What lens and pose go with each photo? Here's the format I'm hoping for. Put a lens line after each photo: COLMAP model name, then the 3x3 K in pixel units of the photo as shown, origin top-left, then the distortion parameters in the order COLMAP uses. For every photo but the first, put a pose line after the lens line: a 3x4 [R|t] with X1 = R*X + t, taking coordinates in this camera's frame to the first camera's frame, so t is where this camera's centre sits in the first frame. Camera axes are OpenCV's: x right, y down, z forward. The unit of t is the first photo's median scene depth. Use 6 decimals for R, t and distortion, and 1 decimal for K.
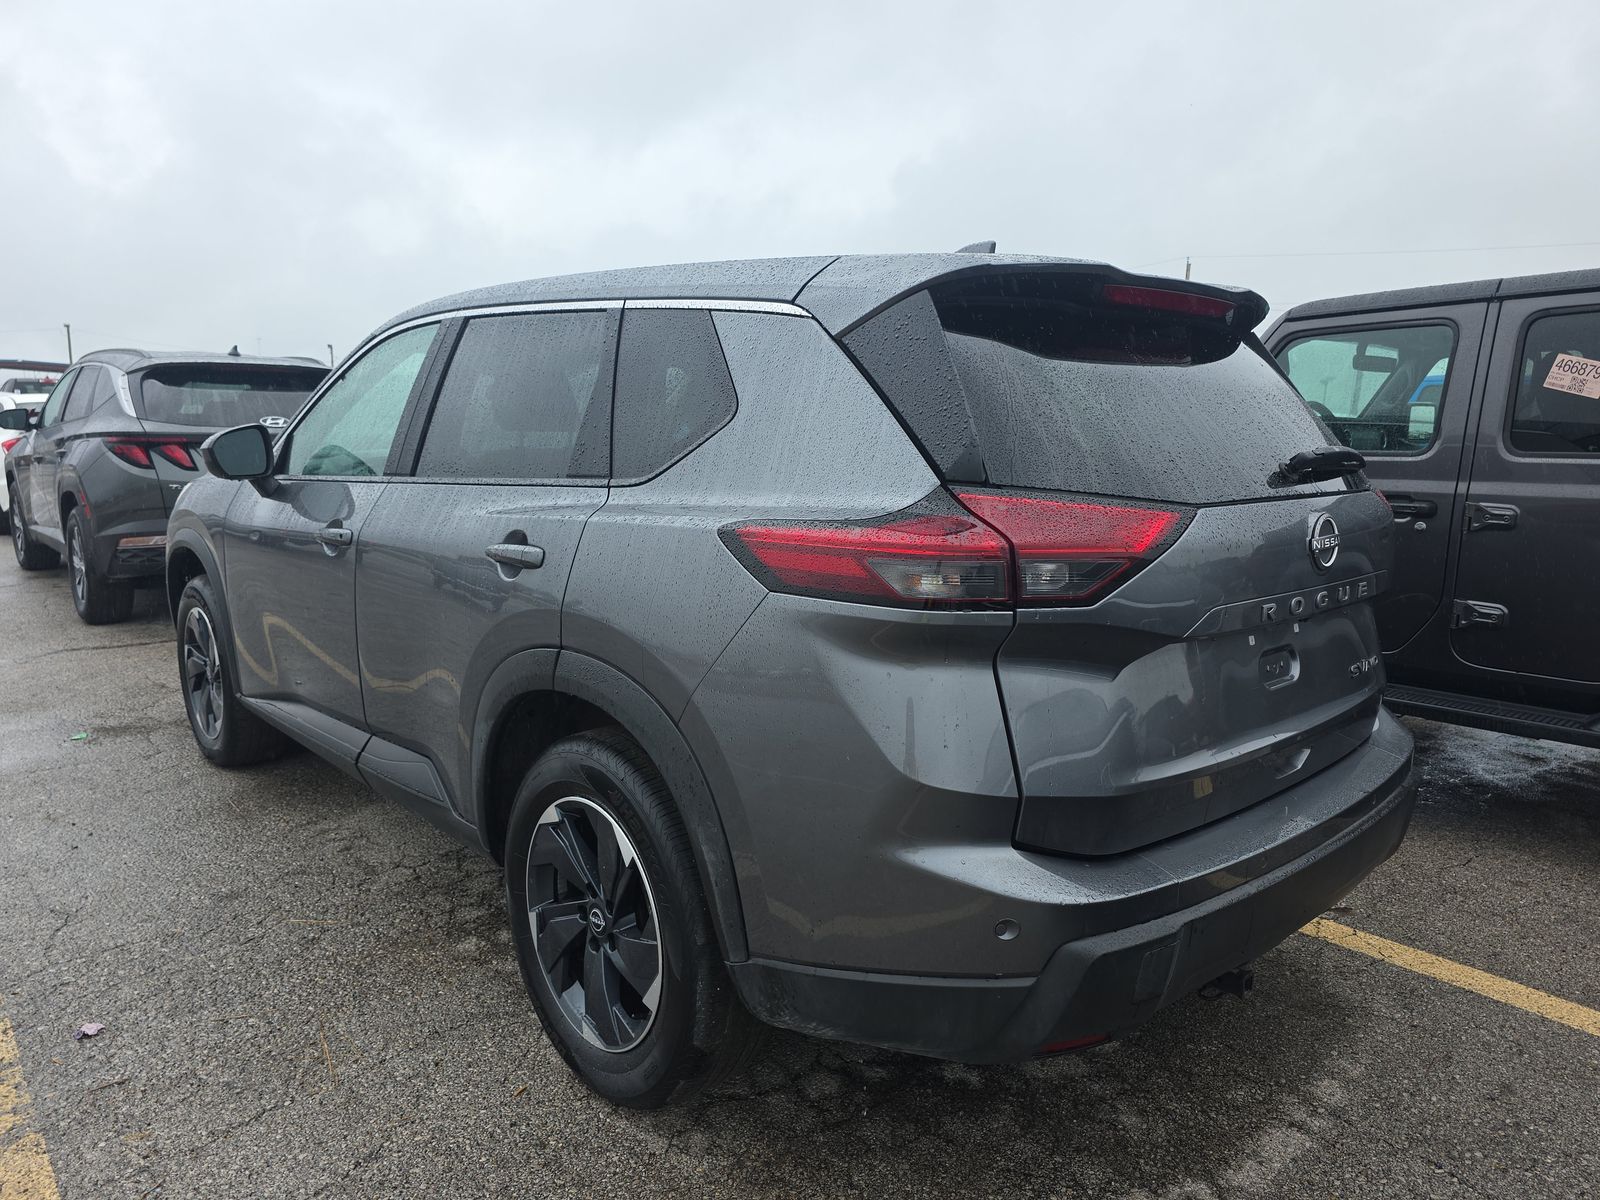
lens RADIAL K [[1084.5, 0, 808.5], [0, 1084.5, 633.7], [0, 0, 1]] dist [0.038840, -0.029514]
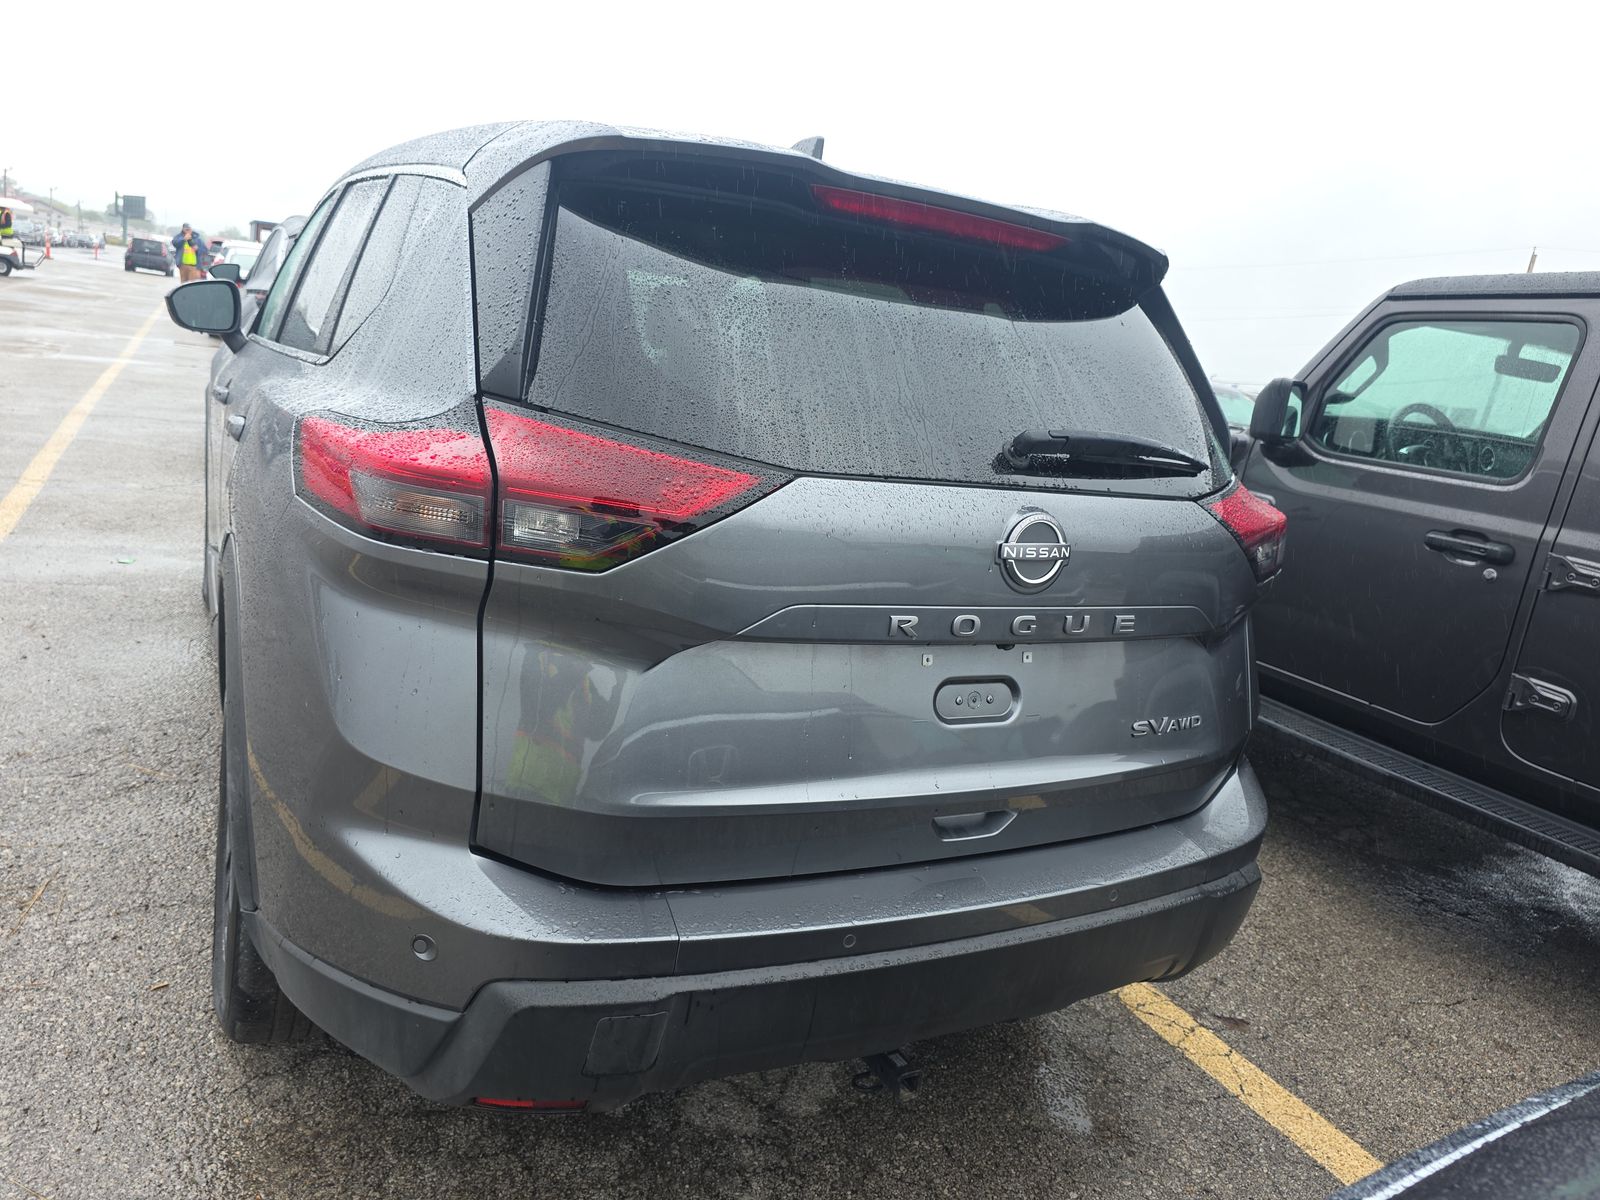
lens RADIAL K [[1084.5, 0, 798.7], [0, 1084.5, 602.6], [0, 0, 1]] dist [0.038840, -0.029514]
pose [[0.959616, 0.173881, -0.221138, 0.328478], [-0.168604, 0.984760, 0.042670, -0.035404], [0.225187, -0.003662, 0.974309, 0.152047]]
